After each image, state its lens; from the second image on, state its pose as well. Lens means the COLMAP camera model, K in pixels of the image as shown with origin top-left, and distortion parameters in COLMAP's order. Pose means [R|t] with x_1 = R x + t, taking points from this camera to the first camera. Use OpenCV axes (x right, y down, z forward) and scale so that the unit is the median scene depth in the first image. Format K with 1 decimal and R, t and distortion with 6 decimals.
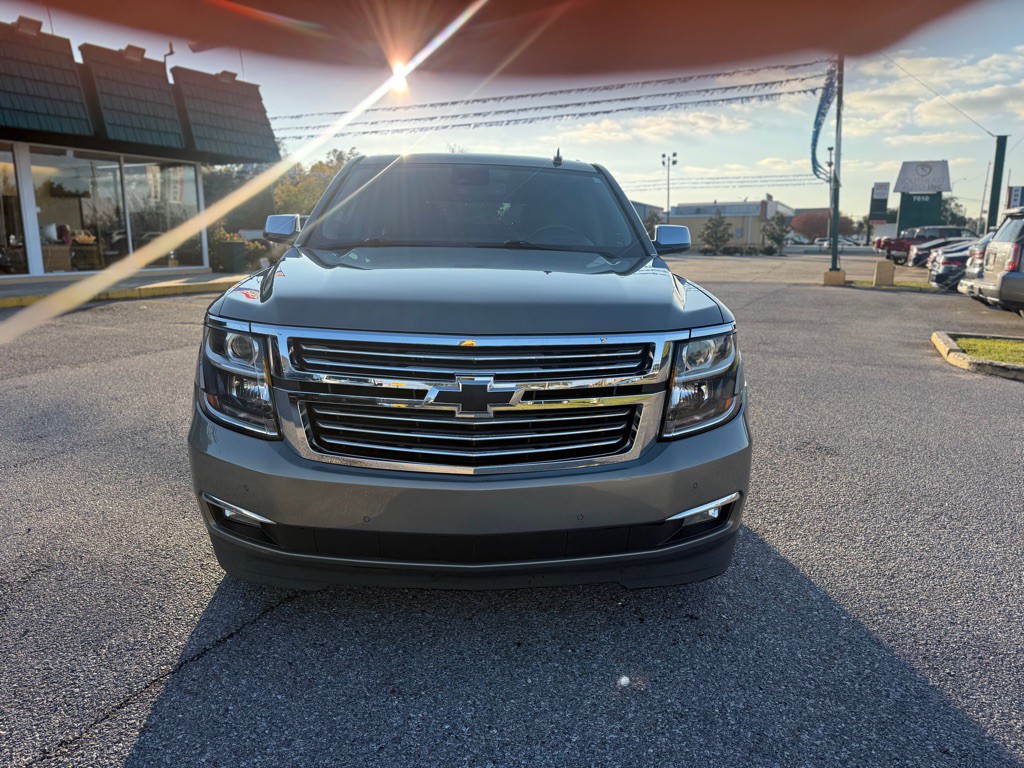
lens RADIAL K [[731.1, 0, 521.3], [0, 731.1, 384.6], [0, 0, 1]] dist [0.004756, -0.002888]
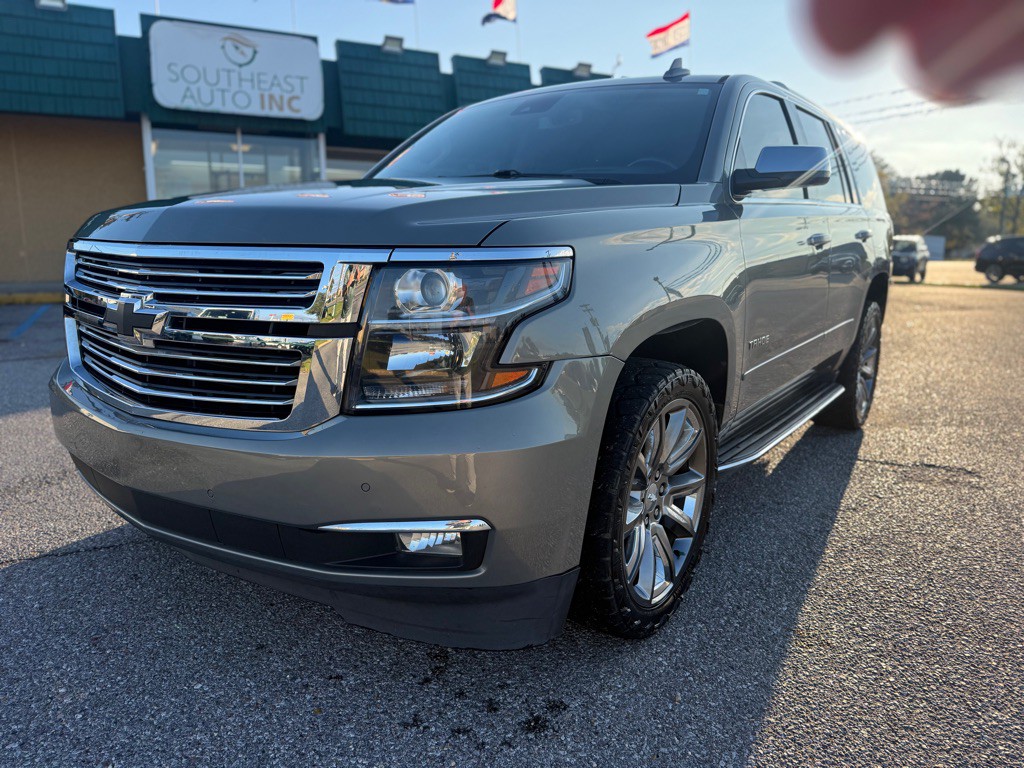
lens RADIAL K [[731.1, 0, 521.3], [0, 731.1, 384.6], [0, 0, 1]] dist [0.004756, -0.002888]
pose [[0.760807, 0.114994, -0.638709, 0.496618], [-0.128319, 0.991401, 0.025645, 0.008793], [0.636166, 0.062448, 0.769021, 0.387483]]
